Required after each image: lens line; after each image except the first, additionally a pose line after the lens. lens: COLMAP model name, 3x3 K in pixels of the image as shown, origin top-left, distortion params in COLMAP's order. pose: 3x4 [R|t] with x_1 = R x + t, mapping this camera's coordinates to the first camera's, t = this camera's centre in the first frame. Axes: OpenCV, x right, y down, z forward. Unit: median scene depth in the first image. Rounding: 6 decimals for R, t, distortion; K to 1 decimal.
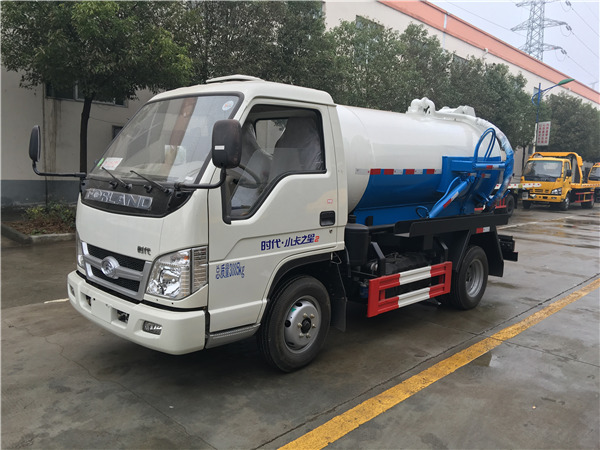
lens RADIAL K [[503.8, 0, 299.8], [0, 503.8, 225.8], [0, 0, 1]] dist [0.048320, -0.068880]
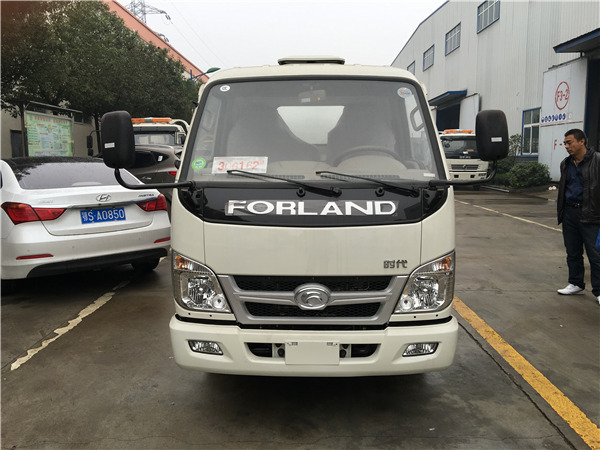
lens RADIAL K [[503.8, 0, 297.1], [0, 503.8, 223.7], [0, 0, 1]] dist [0.048320, -0.068880]
pose [[0.739974, -0.133977, 0.659158, -0.947019], [0.113094, 0.990793, 0.074423, -0.096569], [-0.663060, 0.019476, 0.748313, 0.461371]]
